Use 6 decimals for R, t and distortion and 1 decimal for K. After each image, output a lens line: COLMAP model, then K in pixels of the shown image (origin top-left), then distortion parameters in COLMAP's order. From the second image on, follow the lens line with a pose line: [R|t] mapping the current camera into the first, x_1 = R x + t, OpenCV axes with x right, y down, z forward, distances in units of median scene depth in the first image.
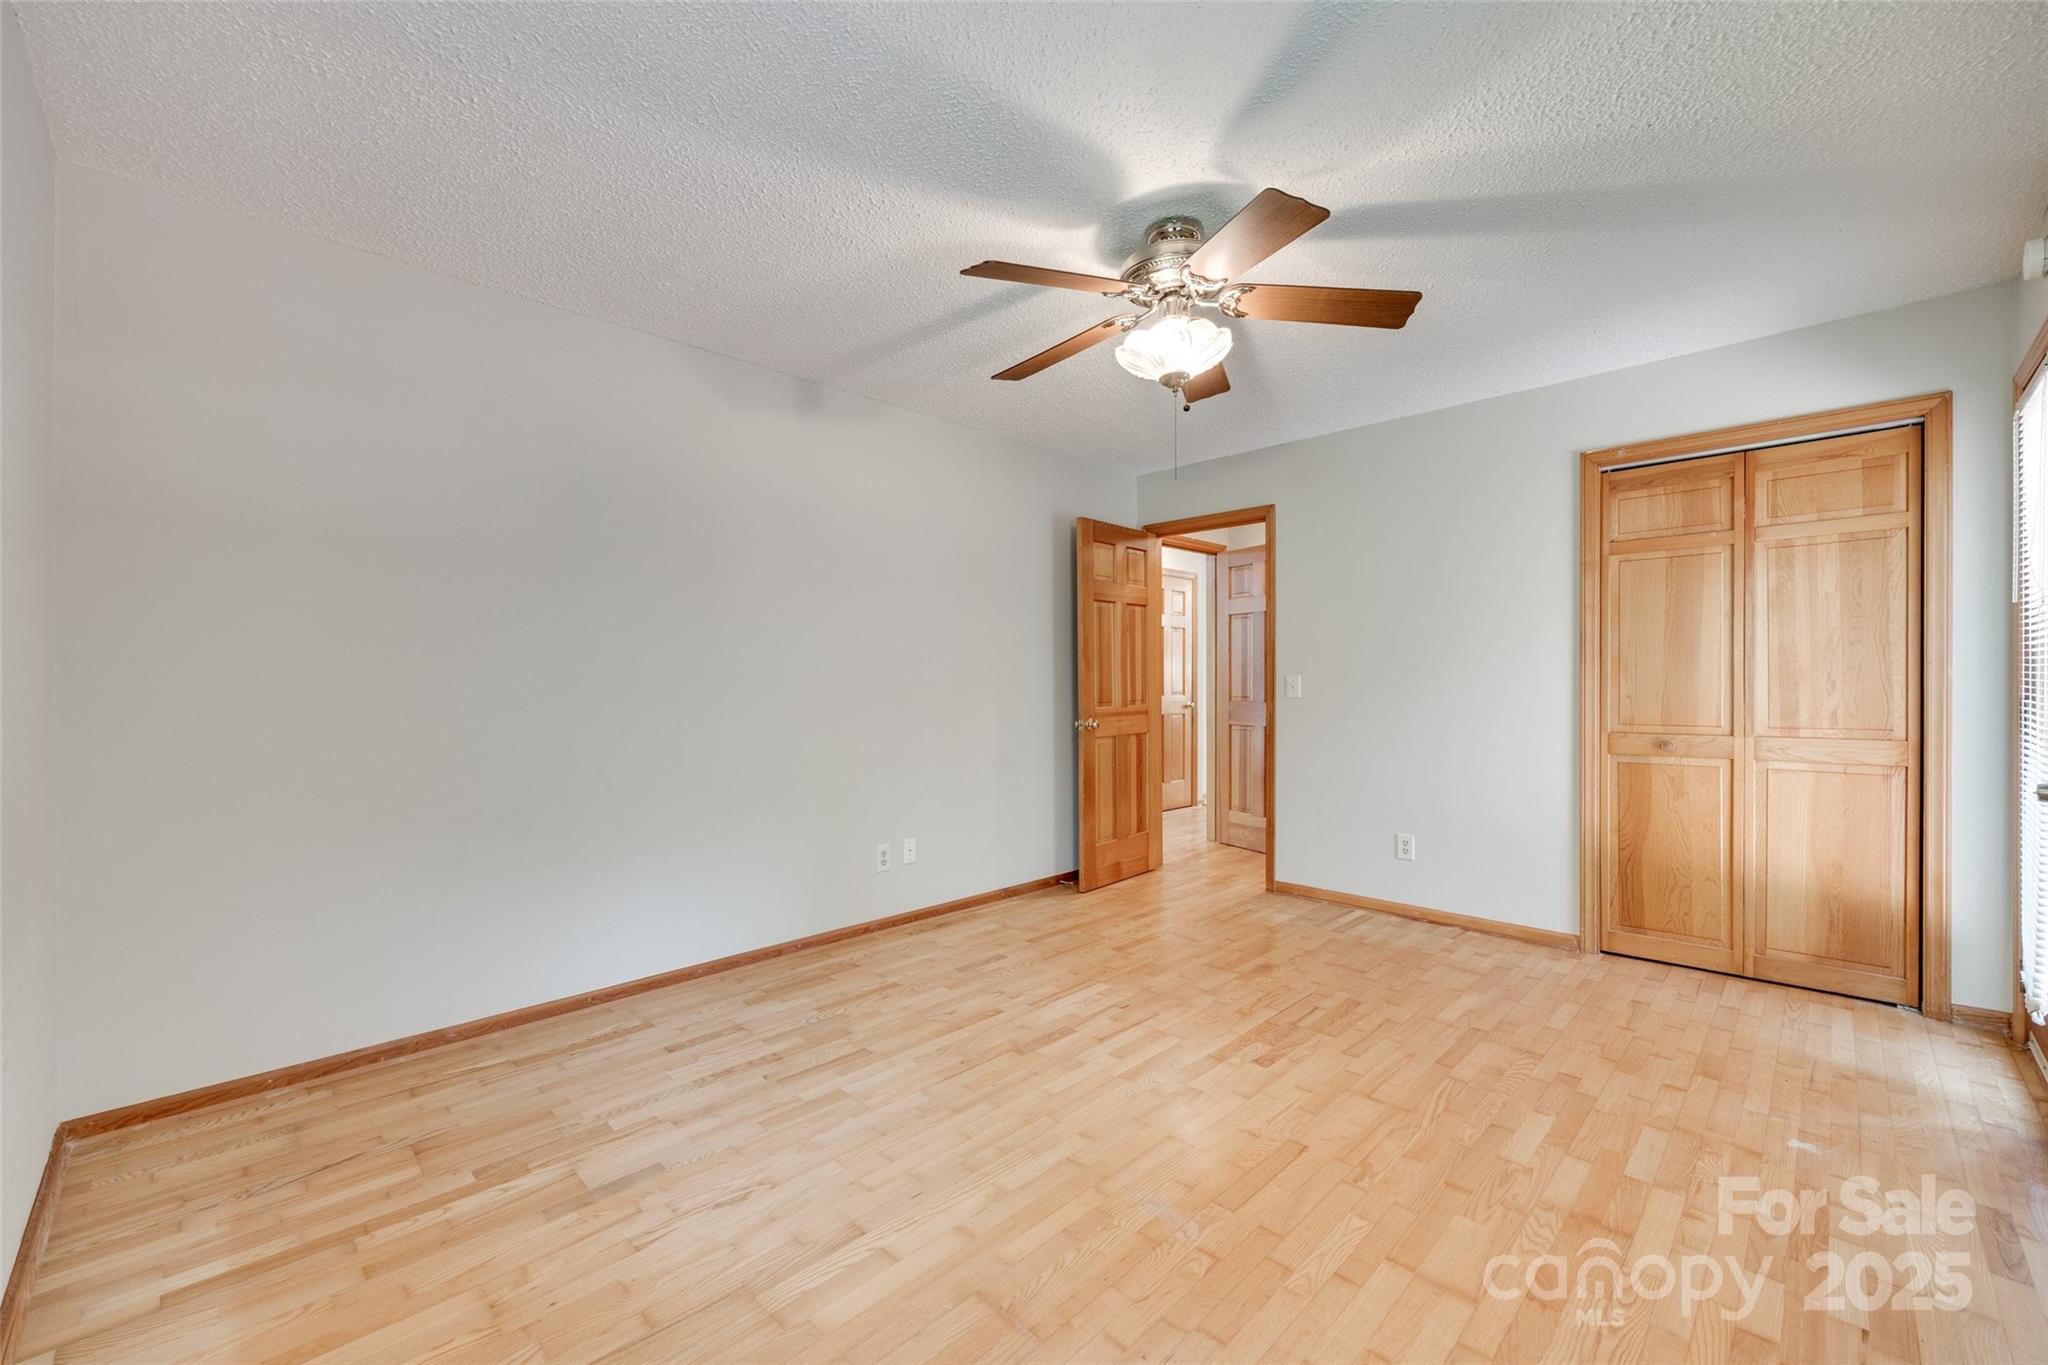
lens RADIAL K [[824.1, 0, 1043.8], [0, 824.1, 677.3], [0, 0, 1]] dist [-0.000841, -0.000046]
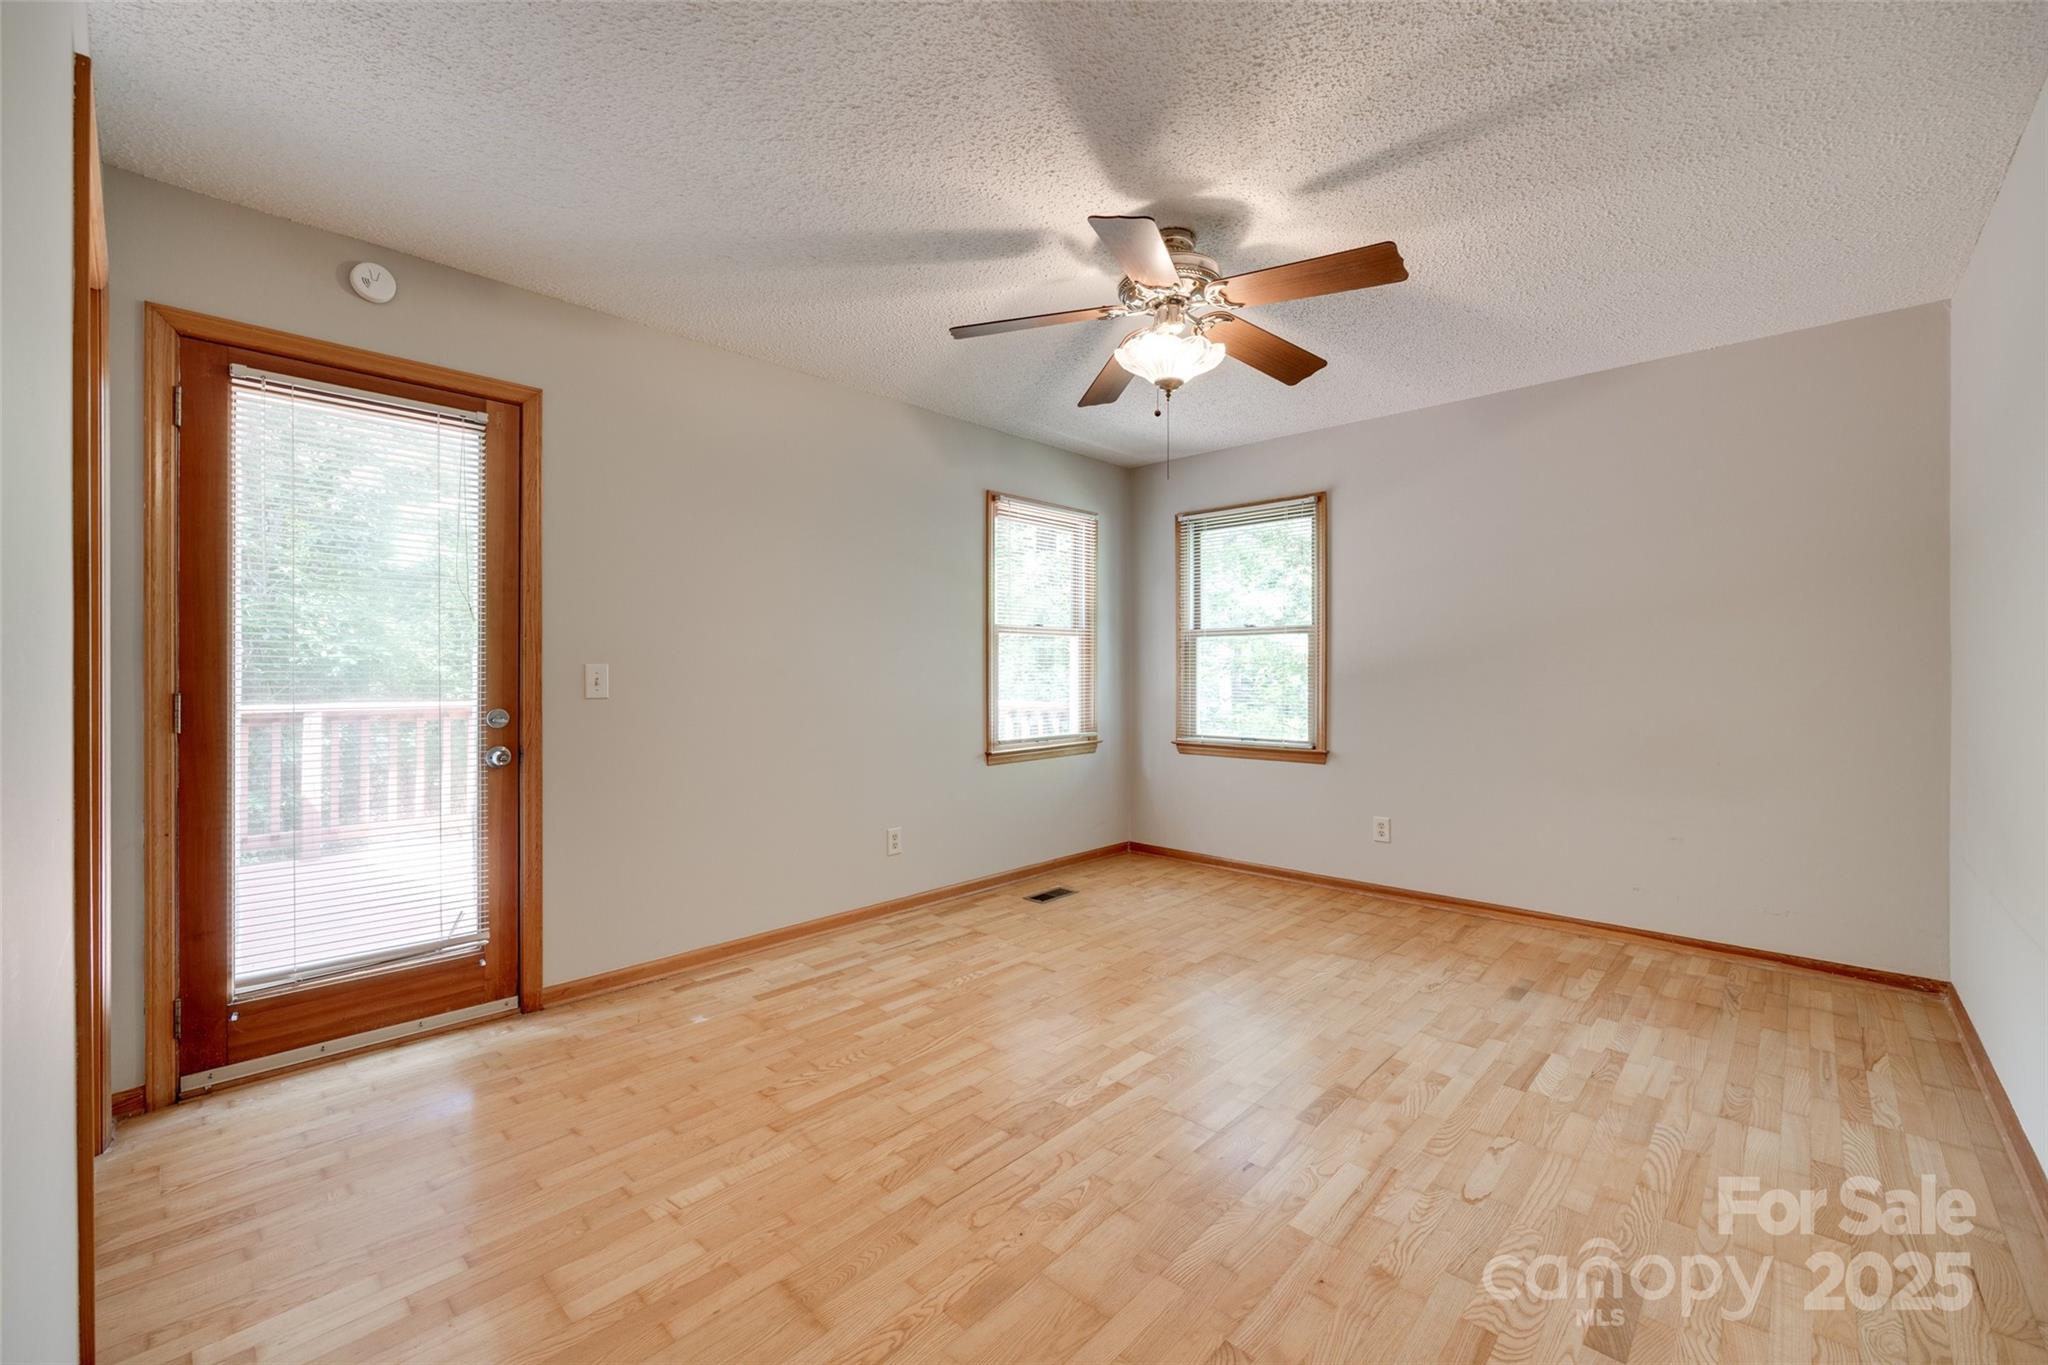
lens RADIAL K [[824.1, 0, 1043.8], [0, 824.1, 677.3], [0, 0, 1]] dist [-0.000841, -0.000046]
pose [[-0.999592, 0.001746, -0.028493, 0.320876], [0.001717, 0.999998, 0.001050, 0.010390], [0.028494, 0.001000, -0.999593, 1.895987]]
